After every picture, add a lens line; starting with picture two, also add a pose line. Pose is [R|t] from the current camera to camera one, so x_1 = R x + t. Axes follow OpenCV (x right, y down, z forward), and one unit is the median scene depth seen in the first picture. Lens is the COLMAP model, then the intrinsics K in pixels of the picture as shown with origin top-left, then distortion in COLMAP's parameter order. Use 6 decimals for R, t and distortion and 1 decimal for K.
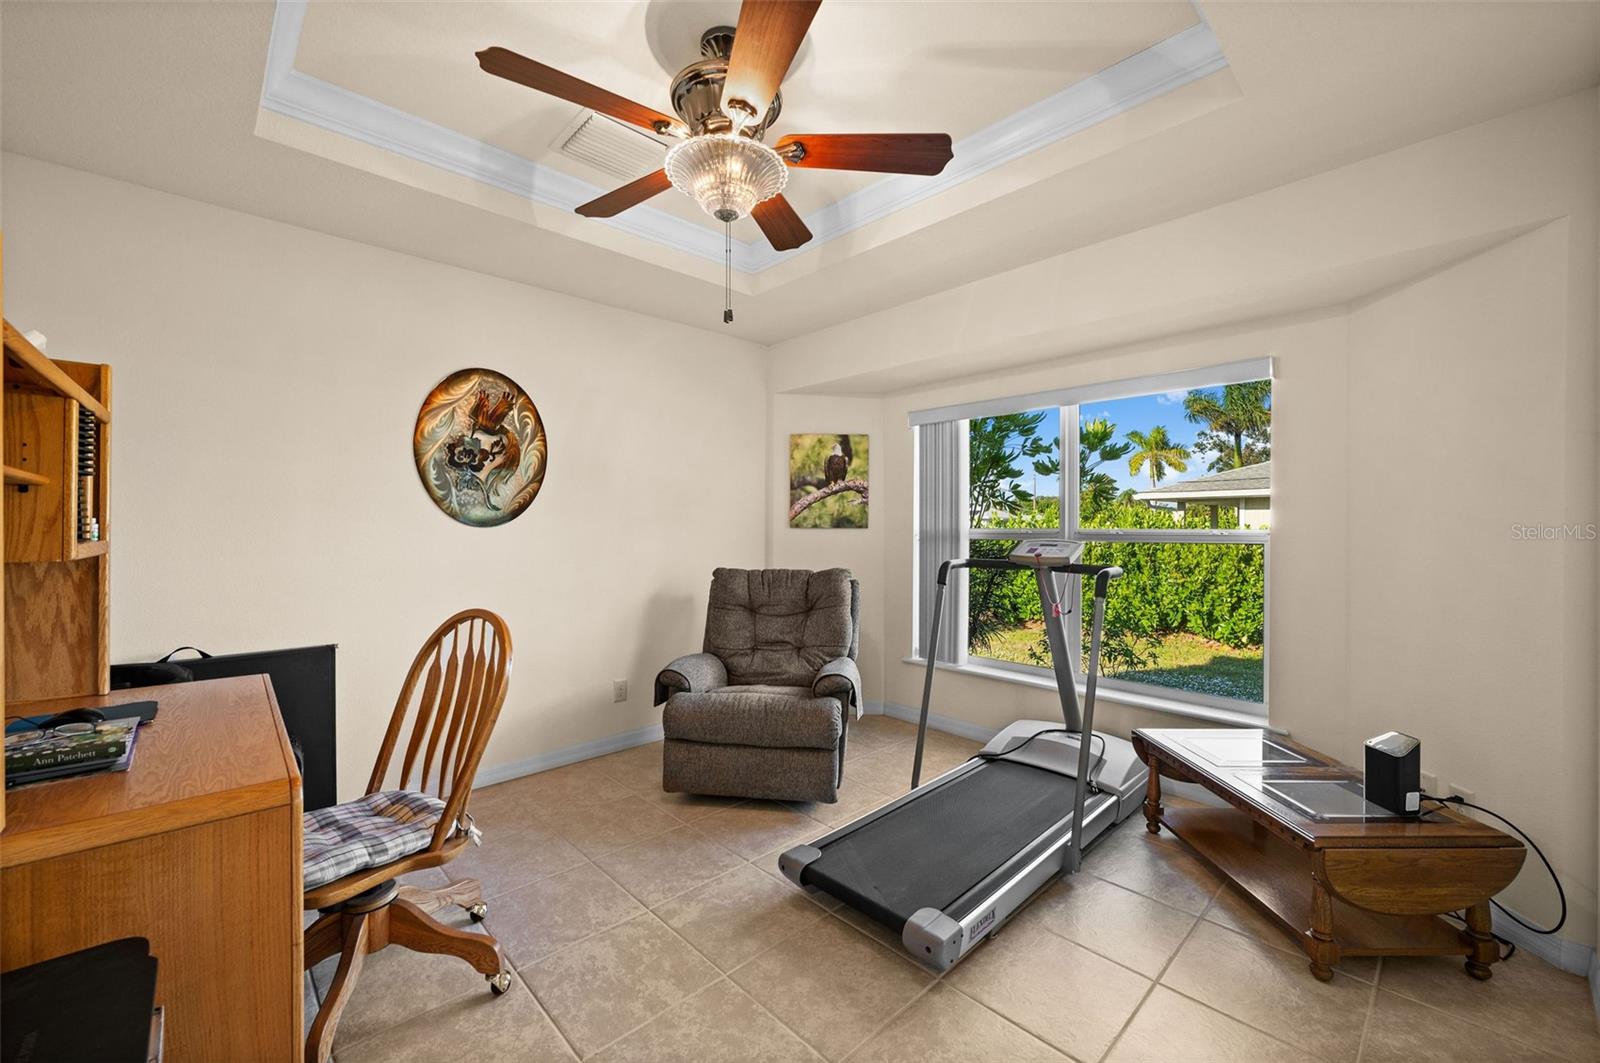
lens RADIAL K [[633.2, 0, 799.9], [0, 633.2, 525.7], [0, 0, 1]] dist [-0.002935, -0.000477]
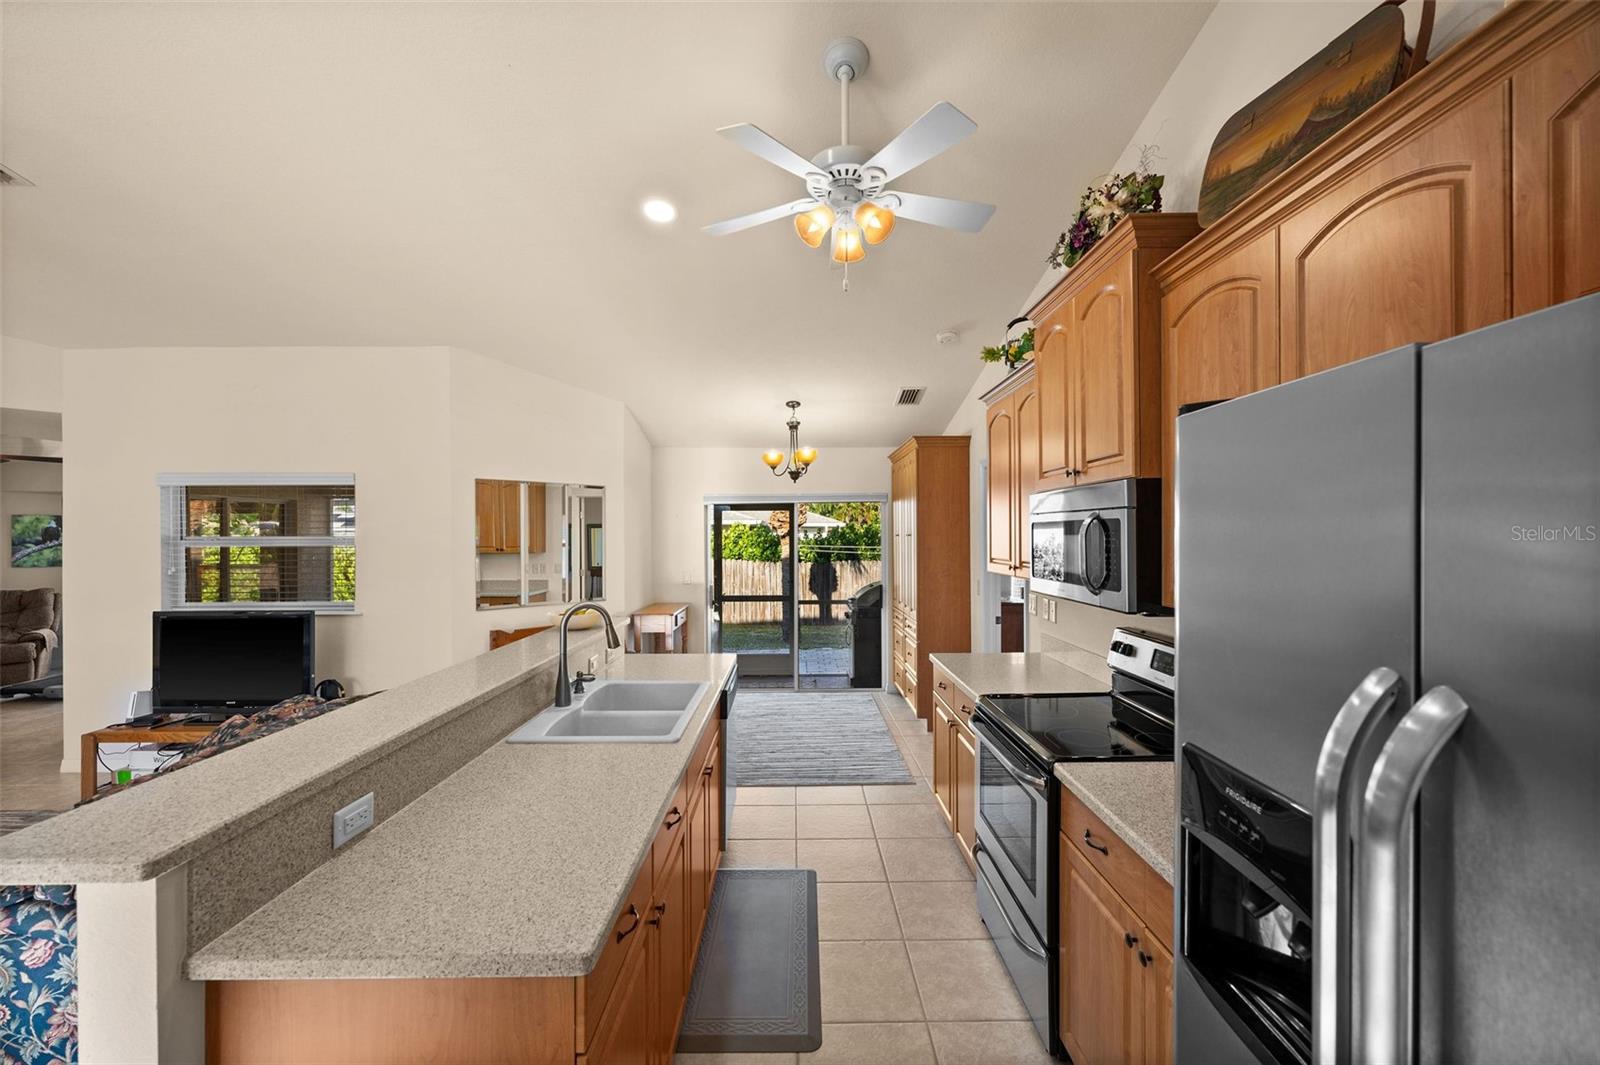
lens RADIAL K [[633.2, 0, 809.8], [0, 633.2, 535.3], [0, 0, 1]] dist [-0.002935, -0.000477]
pose [[0.671301, -0.004334, 0.741172, 0.208481], [0.004477, 0.999988, 0.001792, -0.093131], [-0.741171, 0.002115, 0.671312, -2.138207]]
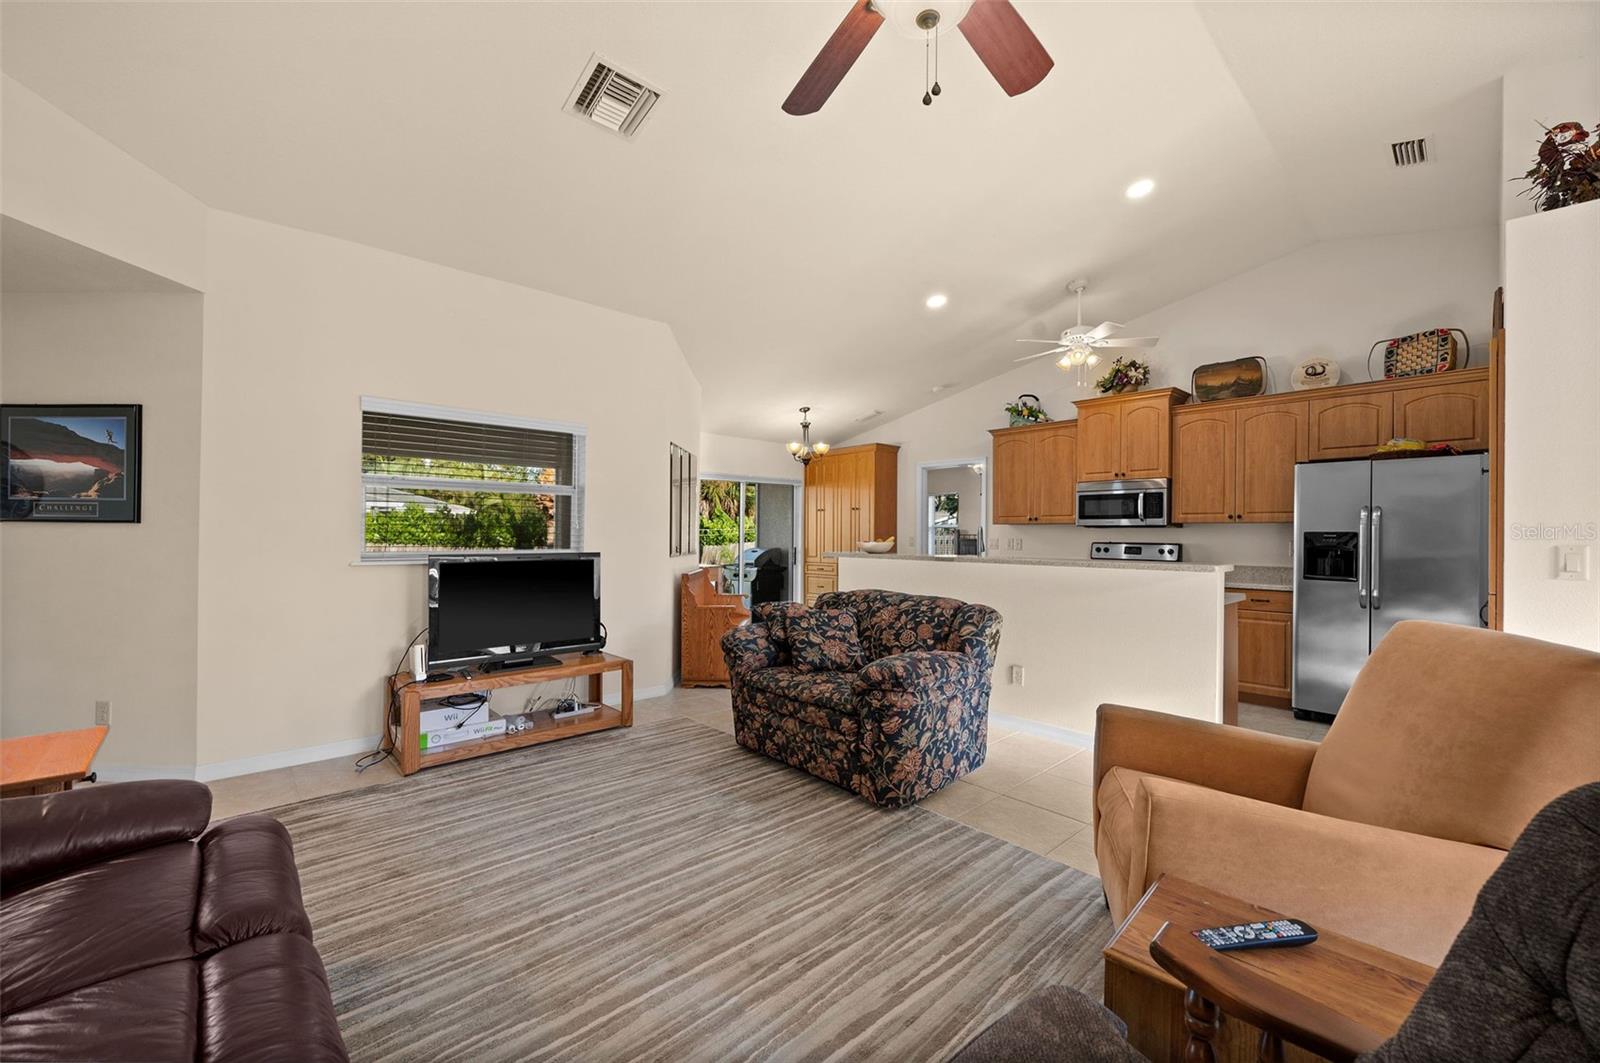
lens RADIAL K [[633.2, 0, 799.7], [0, 633.2, 531.5], [0, 0, 1]] dist [-0.002935, -0.000477]
pose [[0.014533, 0.004578, 0.999884, -0.769936], [-0.007140, 0.999964, -0.004475, 0.003135], [-0.999869, -0.007074, 0.014565, -1.090417]]
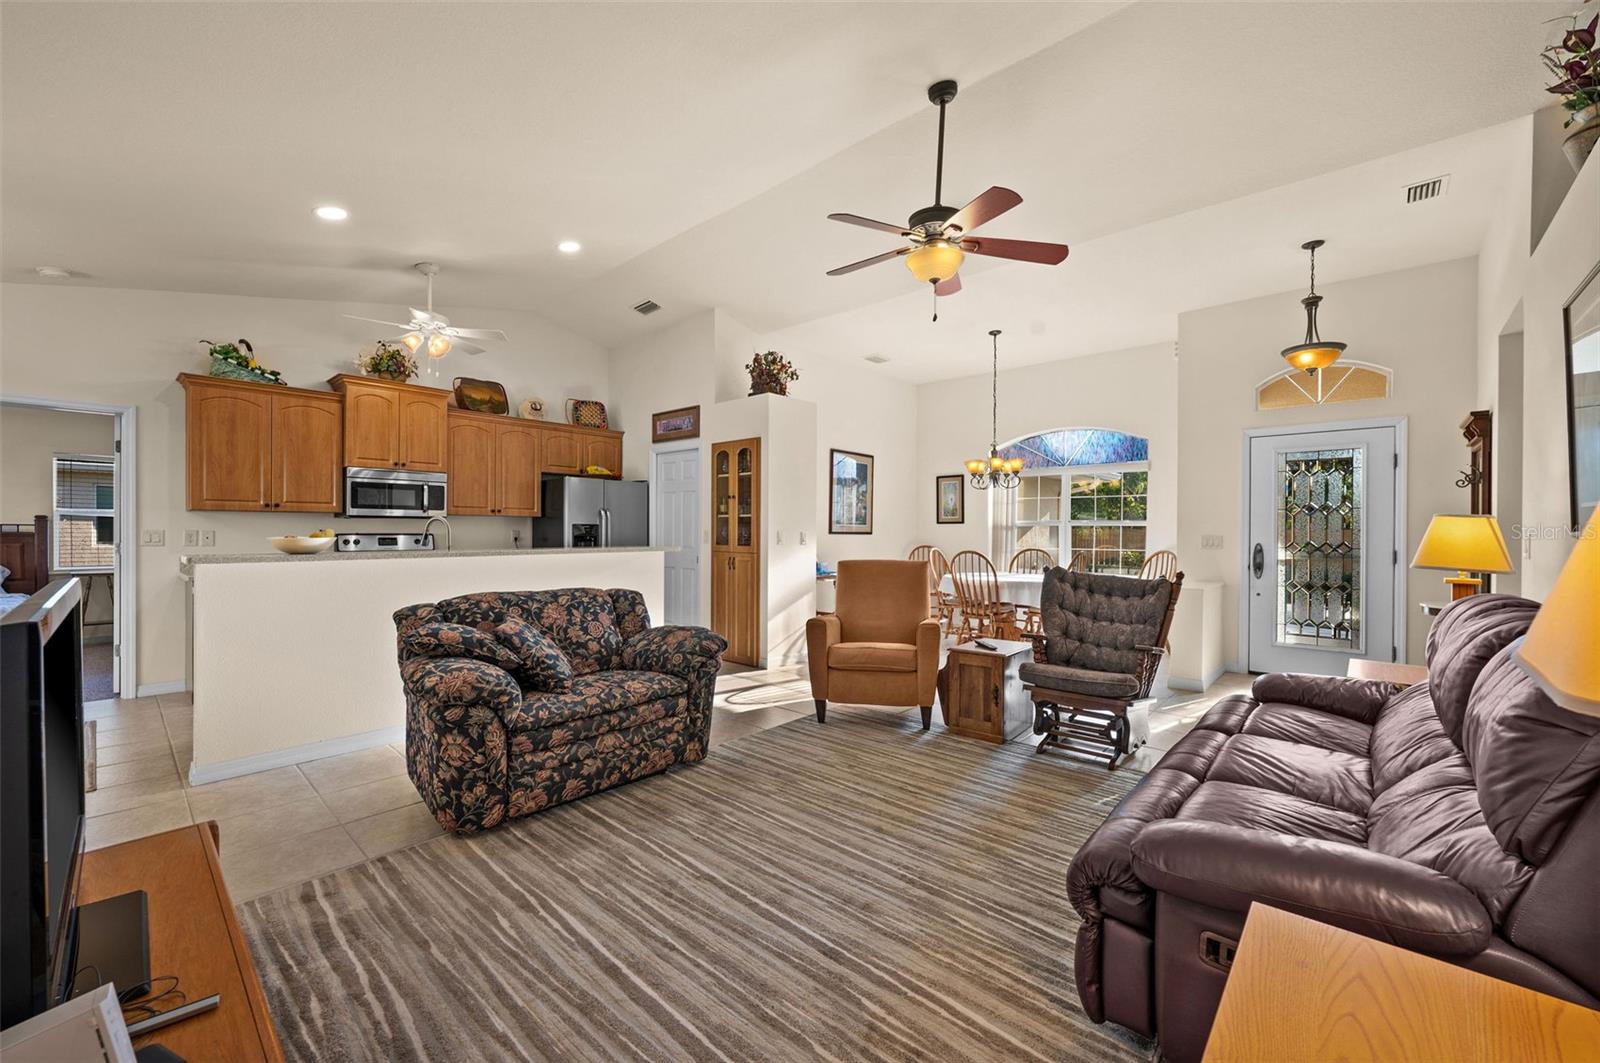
lens RADIAL K [[633.2, 0, 801.7], [0, 633.2, 533.7], [0, 0, 1]] dist [-0.002935, -0.000477]
pose [[-0.996907, -0.003089, -0.078535, -0.011549], [-0.003641, 0.999970, 0.006892, 0.004429], [0.078512, 0.007157, -0.996888, -0.206977]]
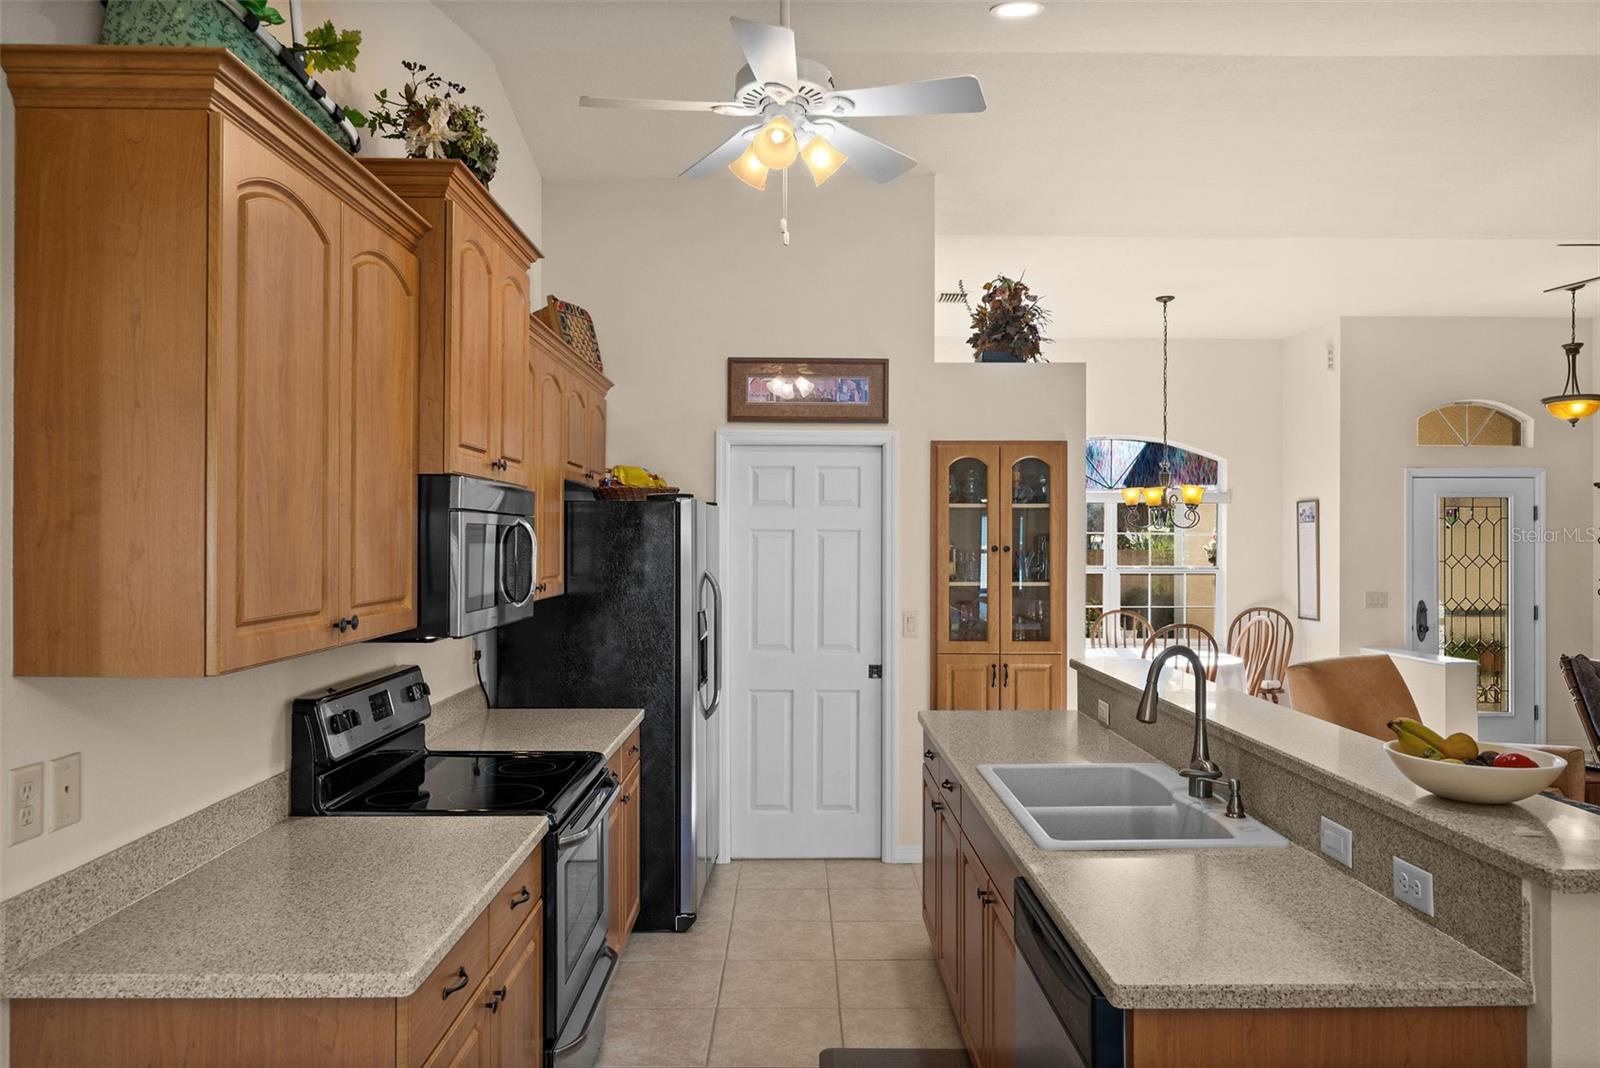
lens RADIAL K [[1076.7, 0, 797.8], [0, 1076.7, 534.0], [0, 0, 1]] dist [-0.000580, -0.003988]
pose [[-0.681515, -0.003961, -0.731793, 1.376664], [-0.002858, 0.999992, -0.002750, -0.100397], [0.731799, 0.000218, -0.681521, -1.112722]]
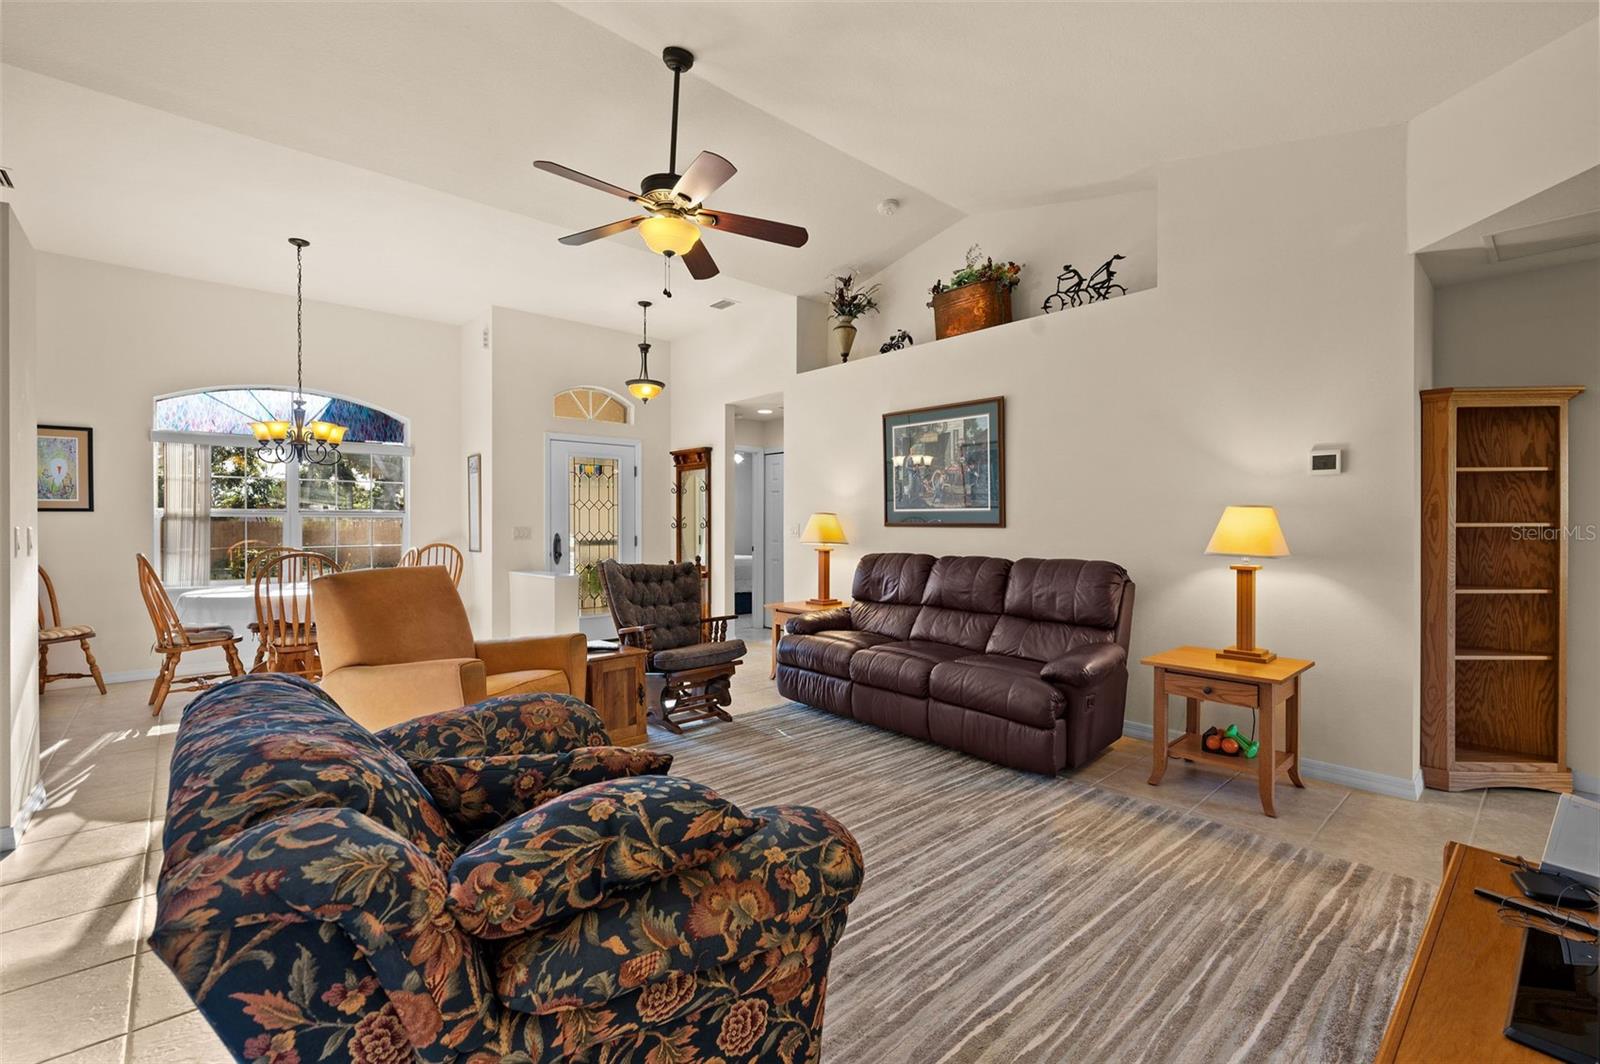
lens RADIAL K [[692.6, 0, 803.5], [0, 692.6, 525.9], [0, 0, 1]] dist [-0.003821, 0.000323]
pose [[-0.020119, 0.003761, -0.999791, 0.703899], [-0.000239, 0.999993, 0.003767, 0.005677], [0.999798, 0.000315, -0.020118, -0.964439]]
